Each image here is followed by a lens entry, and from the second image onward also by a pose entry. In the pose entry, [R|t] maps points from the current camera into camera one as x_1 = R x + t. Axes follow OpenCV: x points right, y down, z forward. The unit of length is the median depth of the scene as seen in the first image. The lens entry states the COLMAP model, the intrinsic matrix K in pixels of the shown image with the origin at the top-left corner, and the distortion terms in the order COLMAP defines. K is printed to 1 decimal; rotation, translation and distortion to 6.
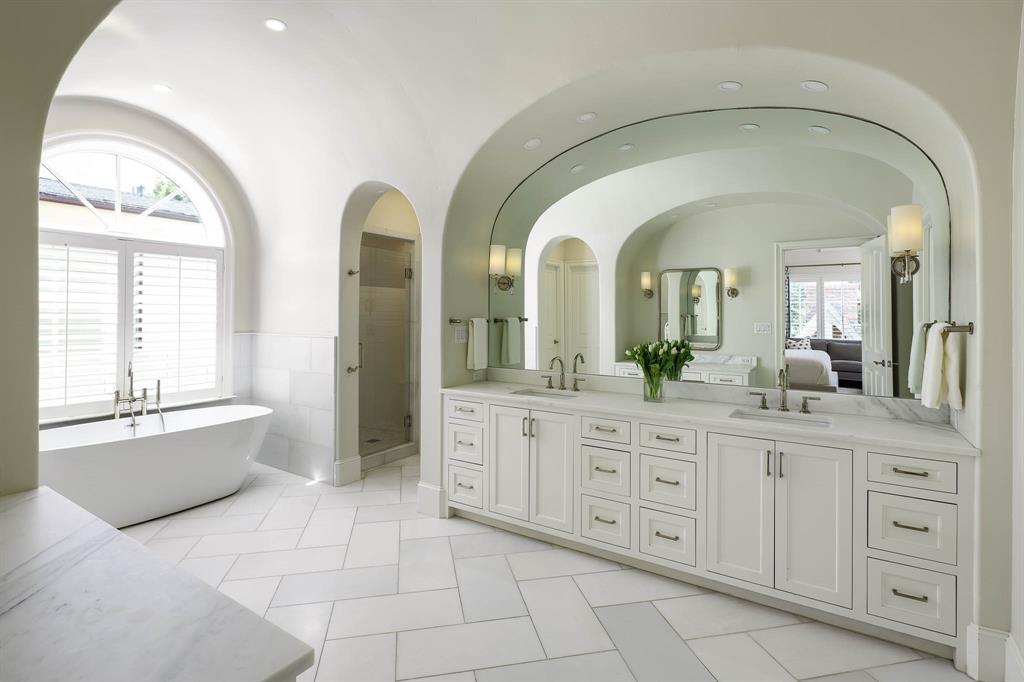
lens RADIAL K [[497.0, 0, 502.1], [0, 497.0, 317.2], [0, 0, 1]] dist [0.004704, -0.000018]
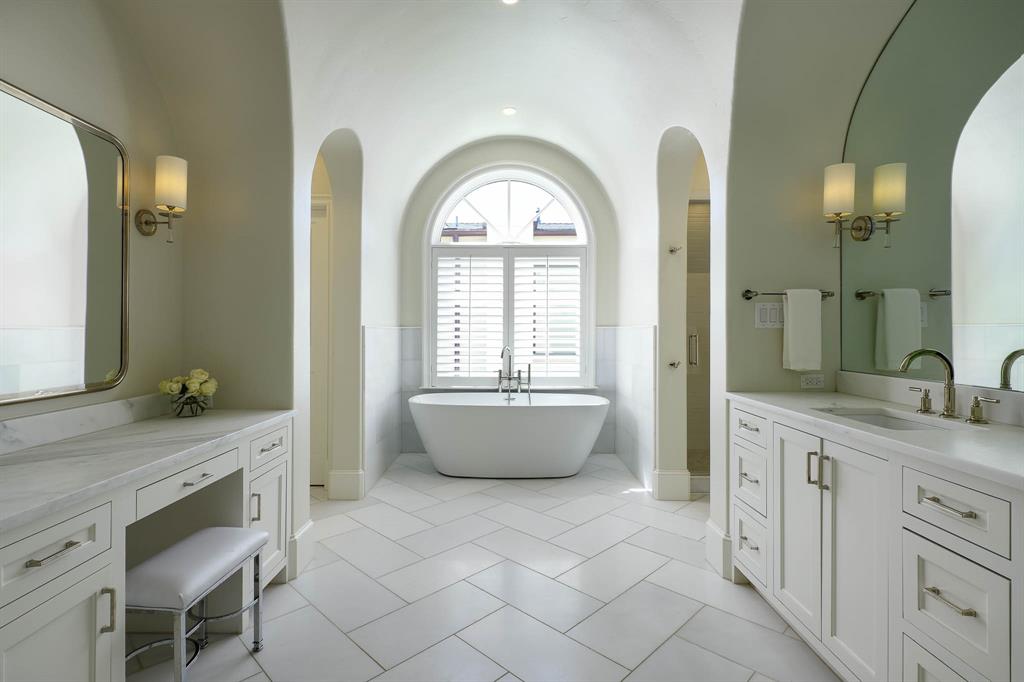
lens RADIAL K [[497.0, 0, 511.0], [0, 497.0, 332.8], [0, 0, 1]] dist [0.004704, -0.000018]
pose [[0.558828, -0.001269, -0.829283, 0.262758], [-0.000336, 0.999998, -0.001757, 0.056448], [0.829284, 0.001261, 0.558827, 0.329603]]
